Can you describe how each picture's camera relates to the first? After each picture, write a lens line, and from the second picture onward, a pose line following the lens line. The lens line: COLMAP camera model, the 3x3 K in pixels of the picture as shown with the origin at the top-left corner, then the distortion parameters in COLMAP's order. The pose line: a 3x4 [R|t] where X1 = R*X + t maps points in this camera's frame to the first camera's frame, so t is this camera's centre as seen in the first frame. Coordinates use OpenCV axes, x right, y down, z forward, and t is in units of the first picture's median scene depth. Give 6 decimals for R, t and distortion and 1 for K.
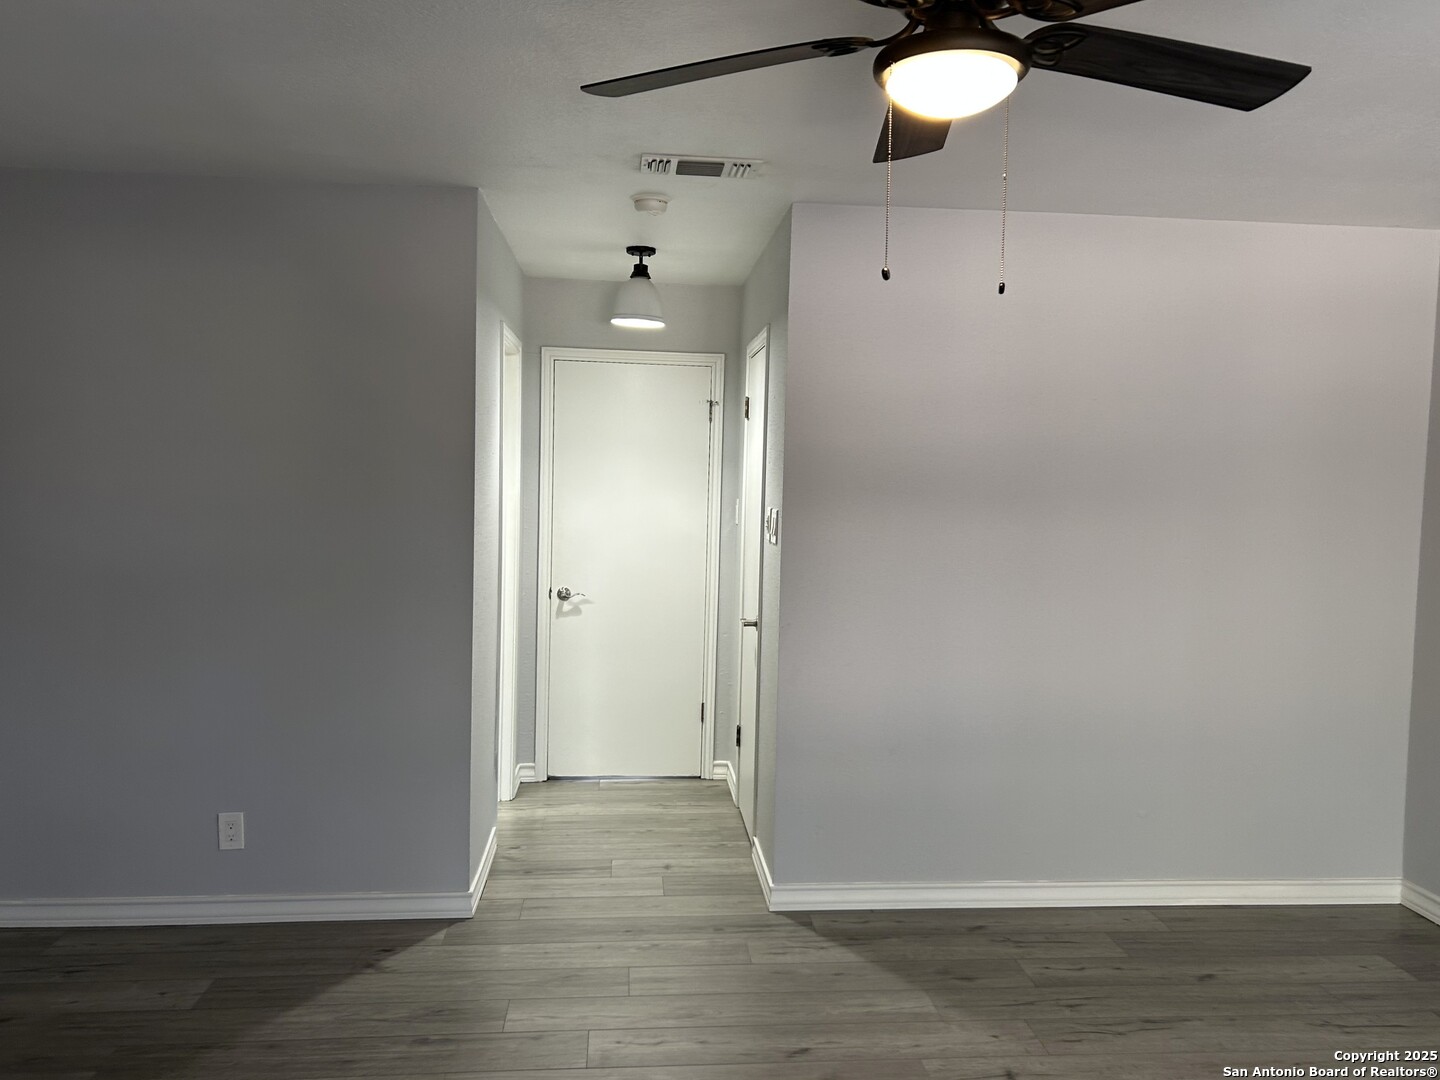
lens RADIAL K [[1116.0, 0, 766.6], [0, 1116.0, 540.2], [0, 0, 1]] dist [0.058428, -0.057553]
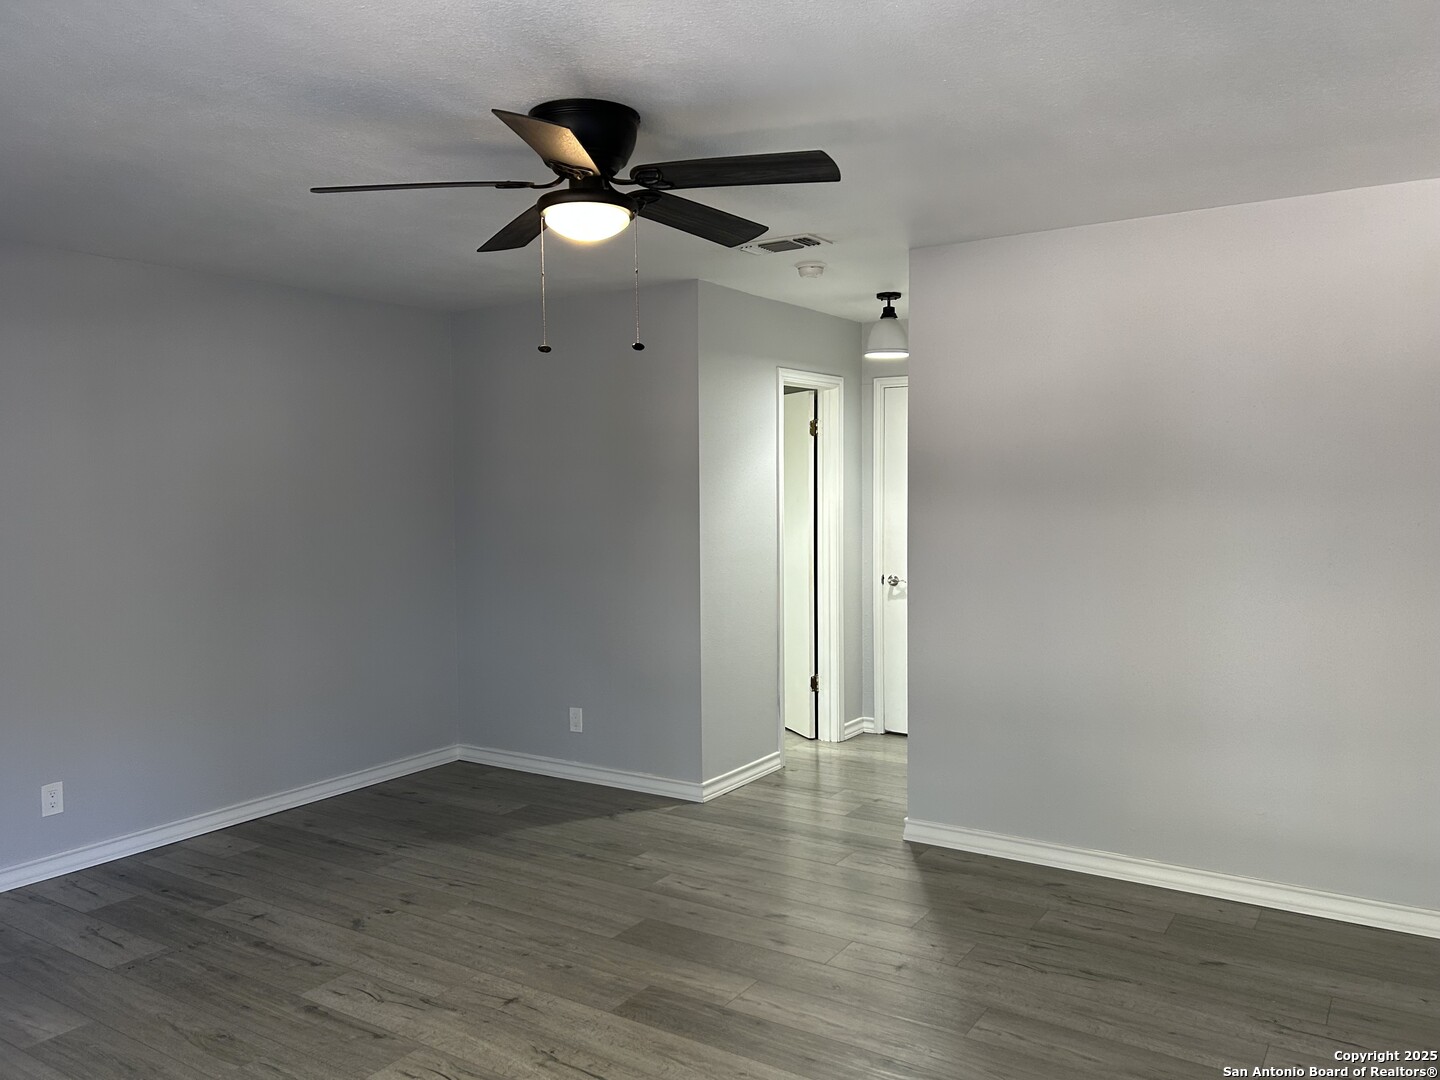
lens RADIAL K [[1090.0, 0, 792.5], [0, 1090.0, 546.4], [0, 0, 1]] dist [0.050579, -0.050711]
pose [[0.796338, 0.006230, -0.604820, 0.623665], [-0.008670, 0.999962, -0.001114, 0.018733], [0.604790, 0.006131, 0.796362, -0.007561]]
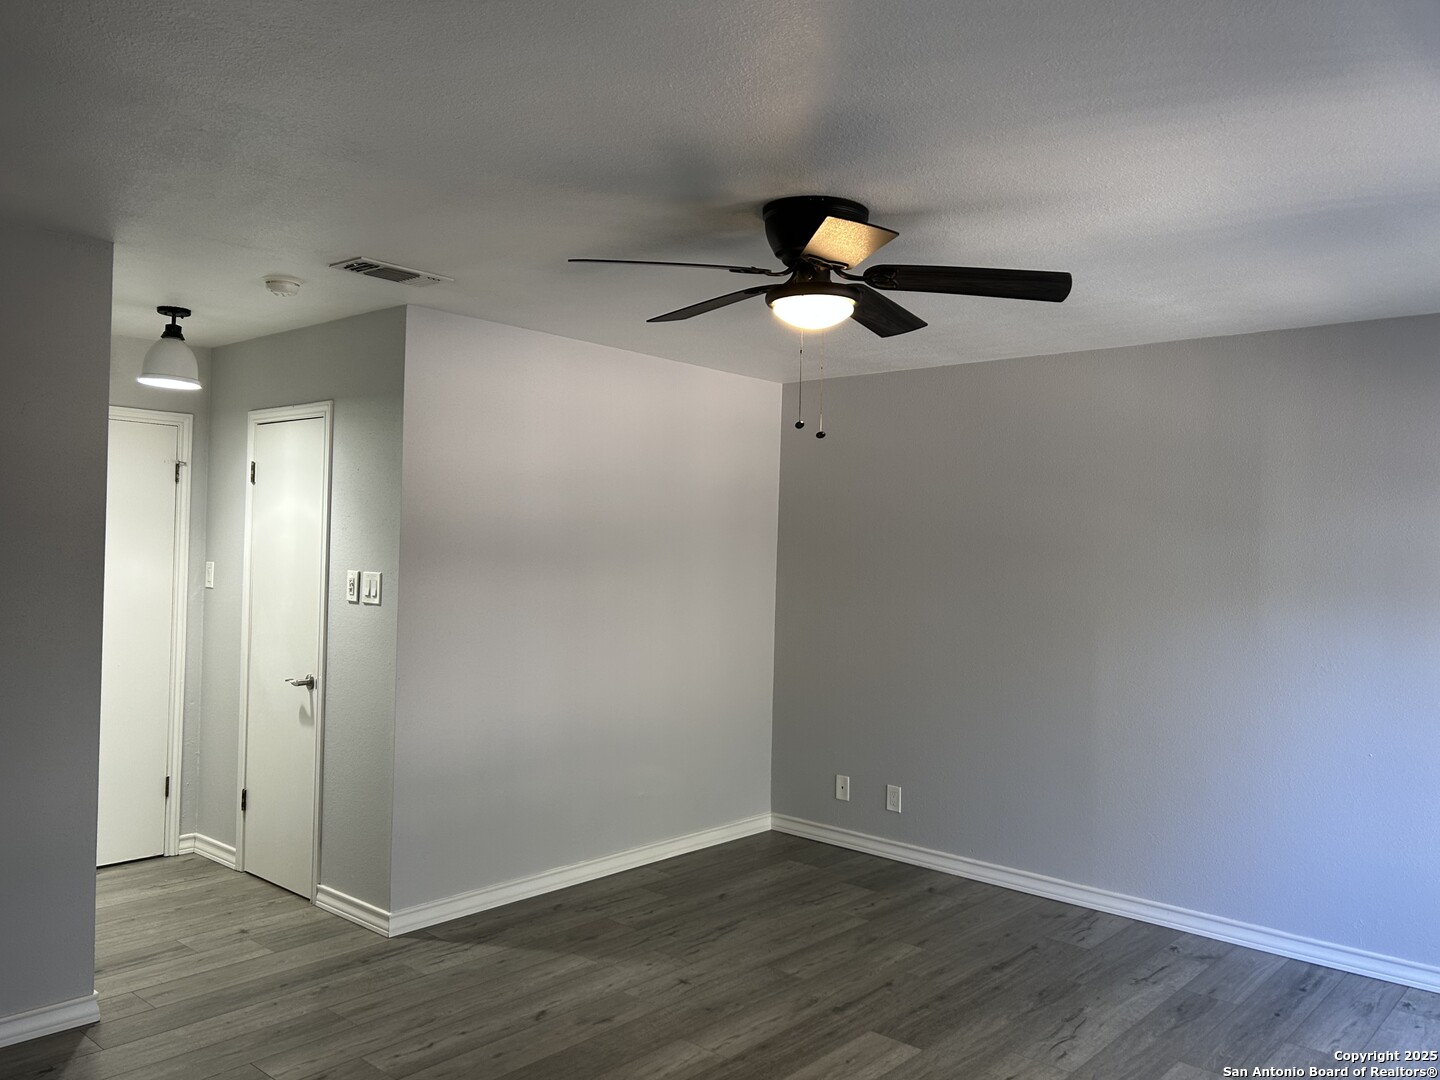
lens RADIAL K [[1074.2, 0, 725.8], [0, 1074.2, 540.7], [0, 0, 1]] dist [0.042442, -0.040819]
pose [[0.747308, -0.004845, 0.664461, -0.456081], [0.037535, 0.998685, -0.034933, -0.007079], [-0.663417, 0.051046, 0.746506, -0.025186]]
